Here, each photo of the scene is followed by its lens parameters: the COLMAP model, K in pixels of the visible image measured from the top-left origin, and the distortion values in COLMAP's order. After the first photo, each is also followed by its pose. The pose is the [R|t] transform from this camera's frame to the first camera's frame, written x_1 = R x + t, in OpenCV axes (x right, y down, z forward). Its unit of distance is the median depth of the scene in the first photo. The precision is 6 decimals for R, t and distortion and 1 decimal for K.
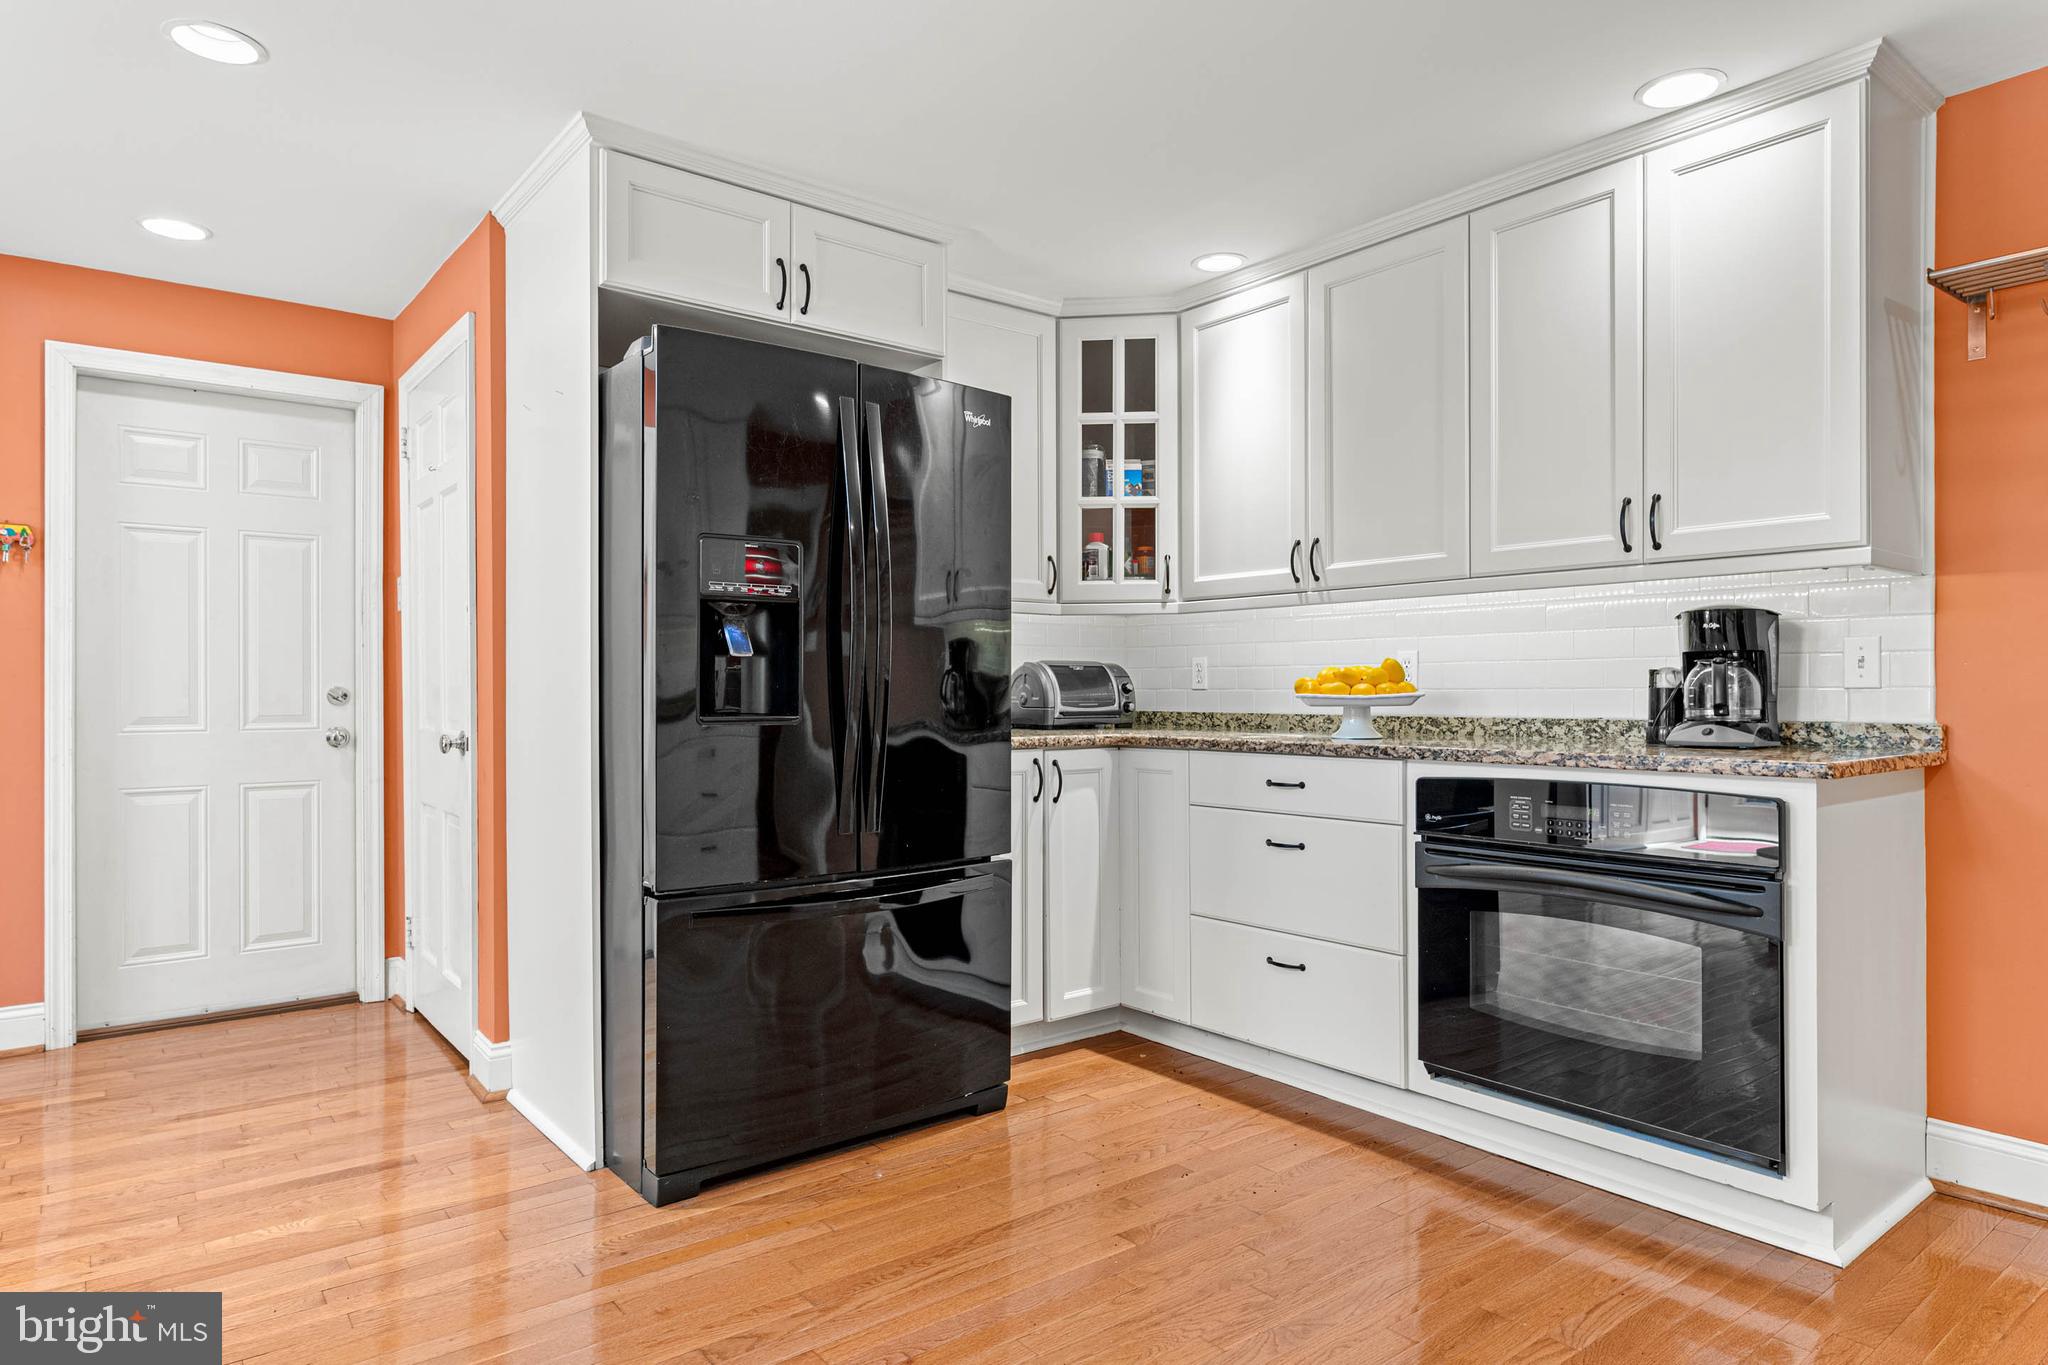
lens RADIAL K [[1190.6, 0, 1023.7], [0, 1190.6, 683.3], [0, 0, 1]] dist [-0.000948, 0.000914]
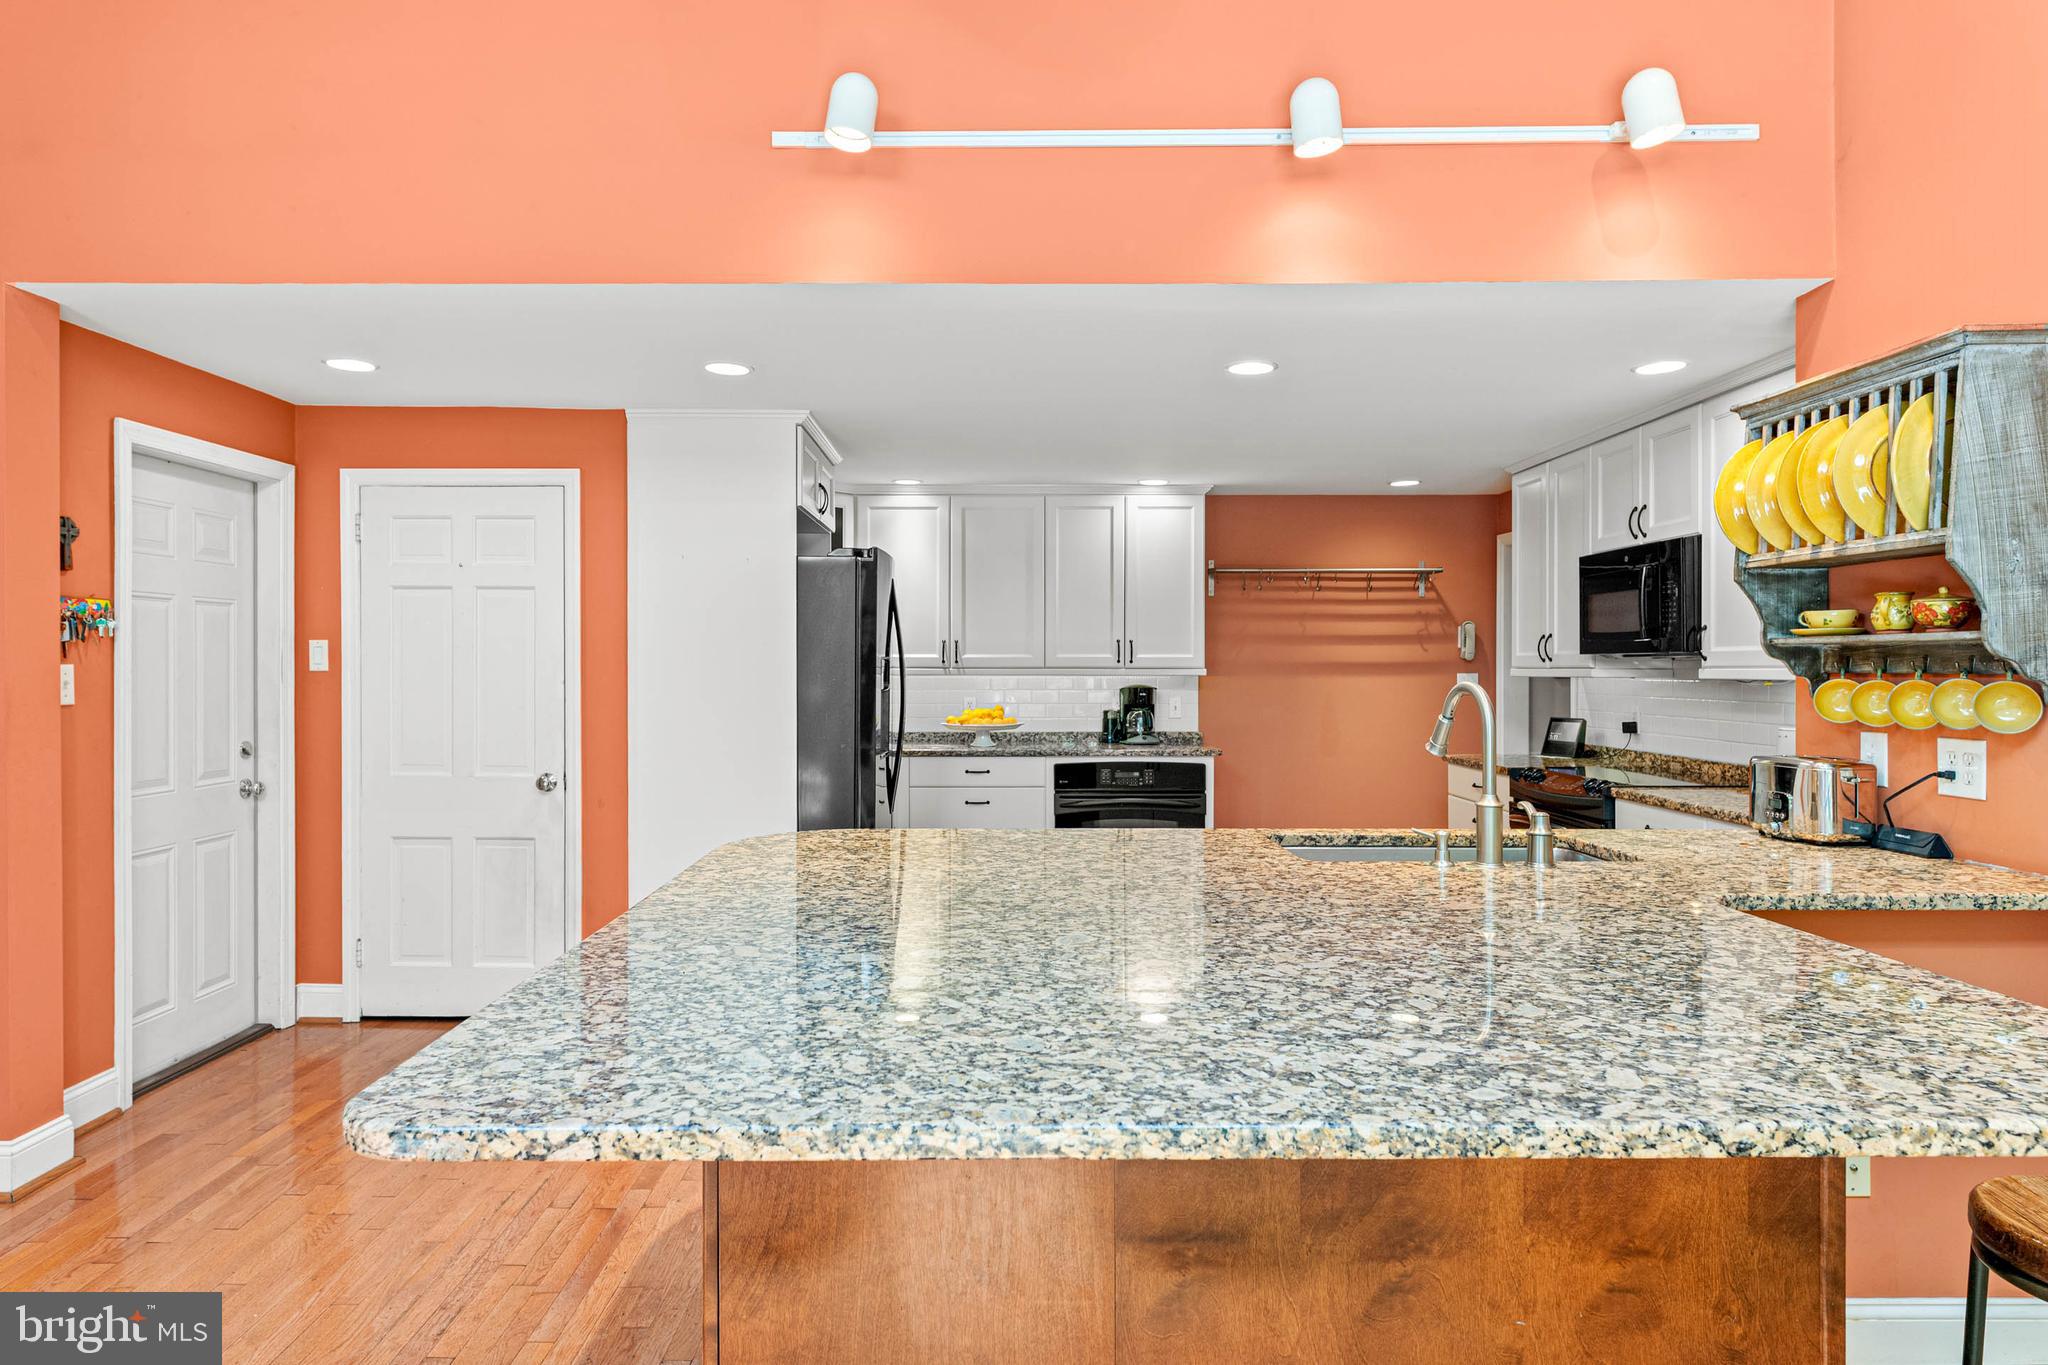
lens RADIAL K [[1190.6, 0, 977.7], [0, 1190.6, 669.9], [0, 0, 1]] dist [-0.000948, 0.000914]
pose [[0.636733, -0.000988, 0.771084, -1.177827], [-0.007255, 0.999947, 0.007272, -0.088431], [-0.771050, -0.010225, 0.636692, -0.224920]]
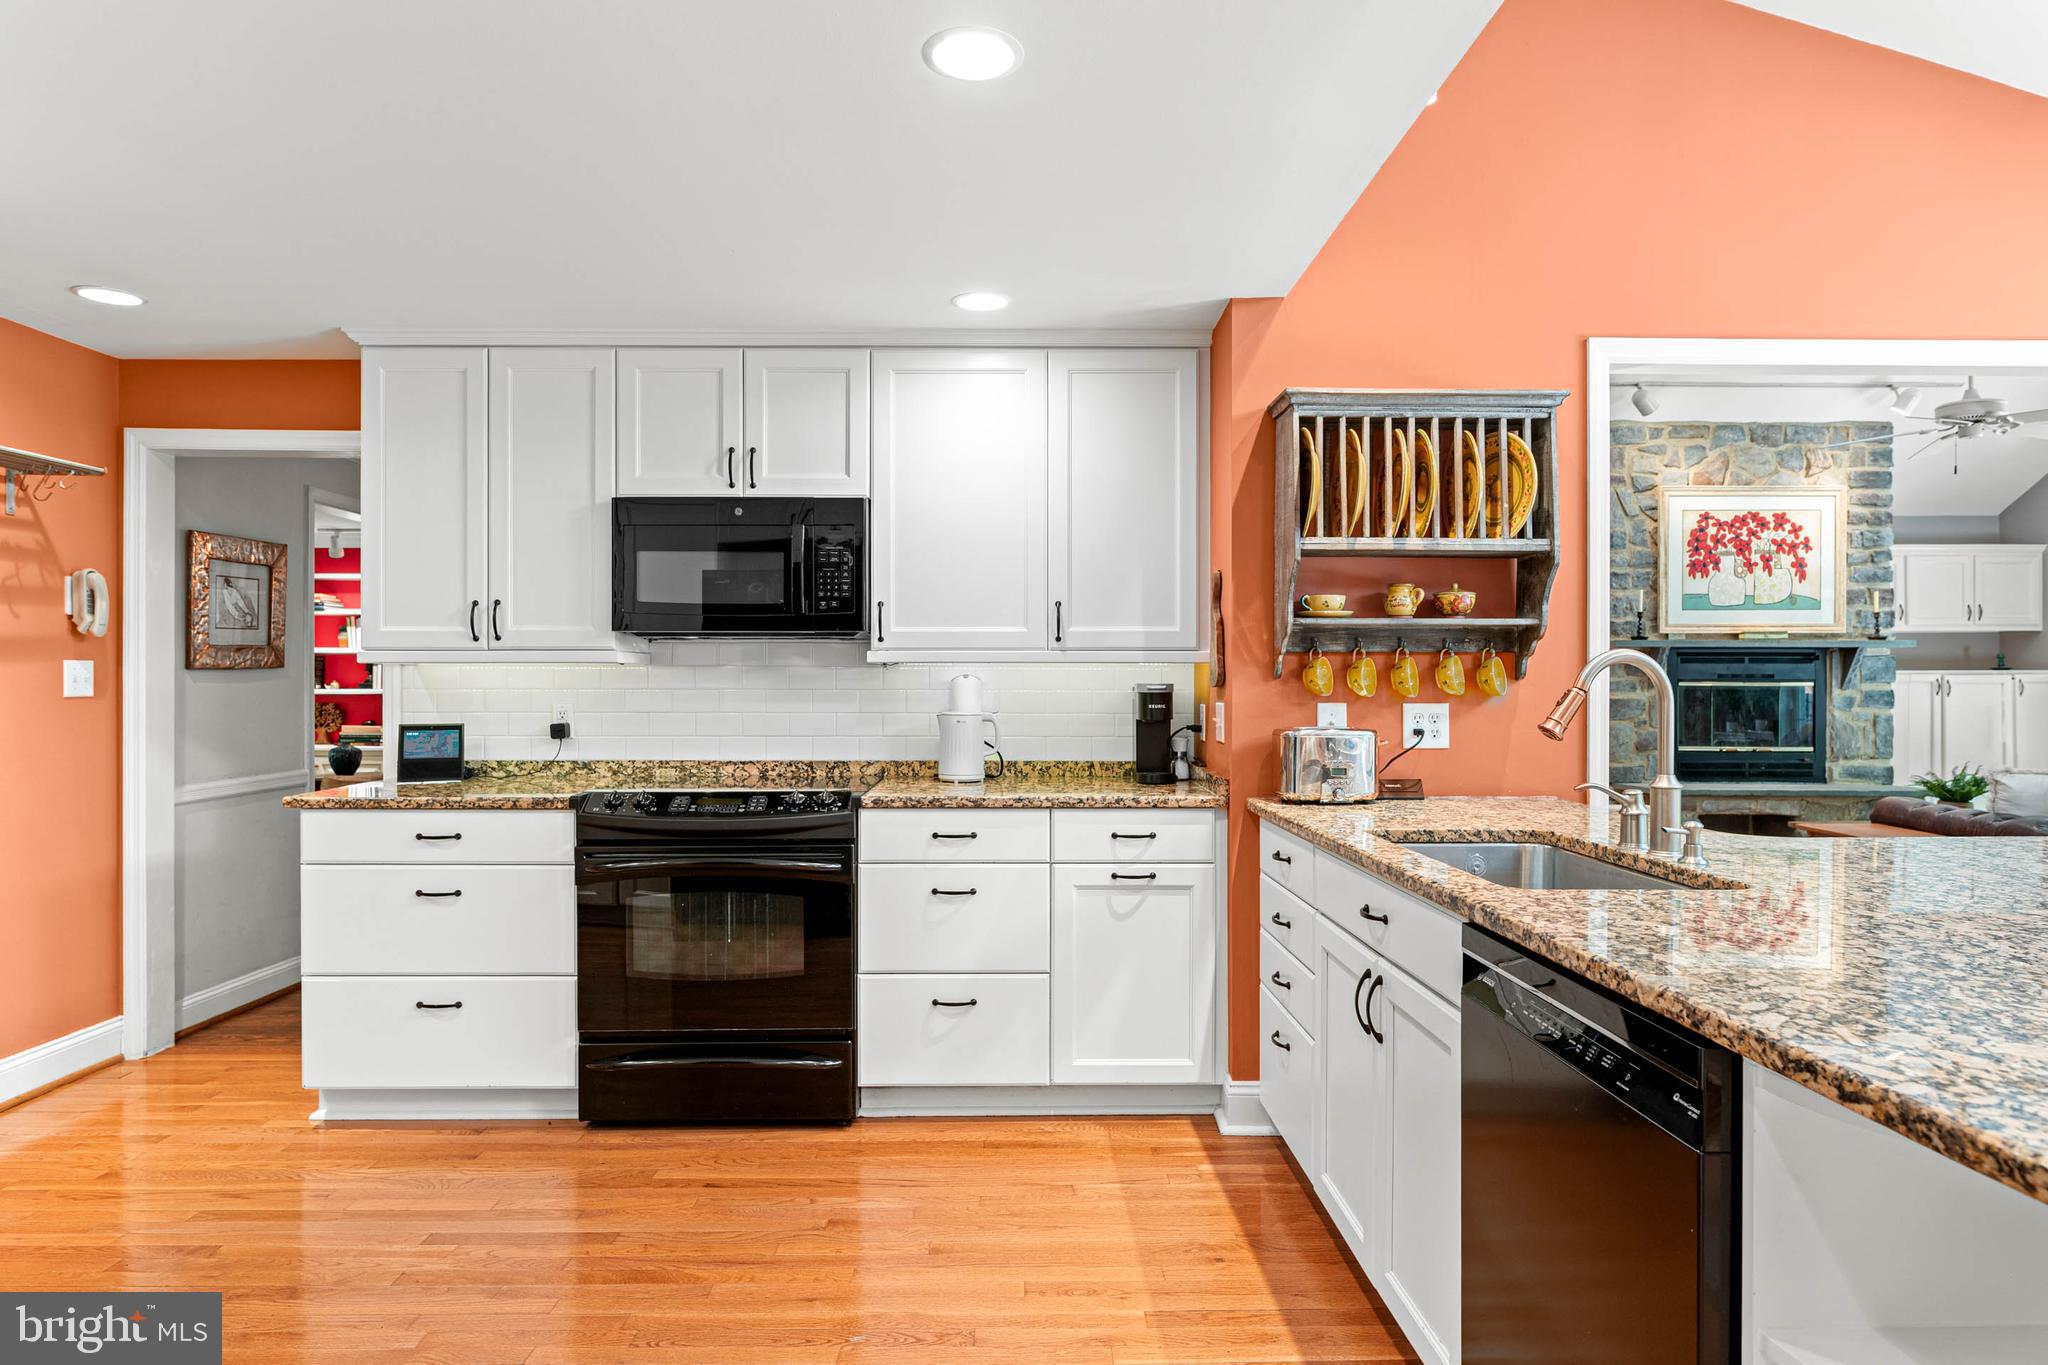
lens RADIAL K [[1190.6, 0, 1048.4], [0, 1190.6, 678.4], [0, 0, 1]] dist [-0.000948, 0.000914]
pose [[-0.791592, -0.001103, 0.611049, -0.550824], [-0.006051, 0.999963, -0.006034, -0.056198], [-0.611020, -0.008474, -0.791569, 0.721813]]
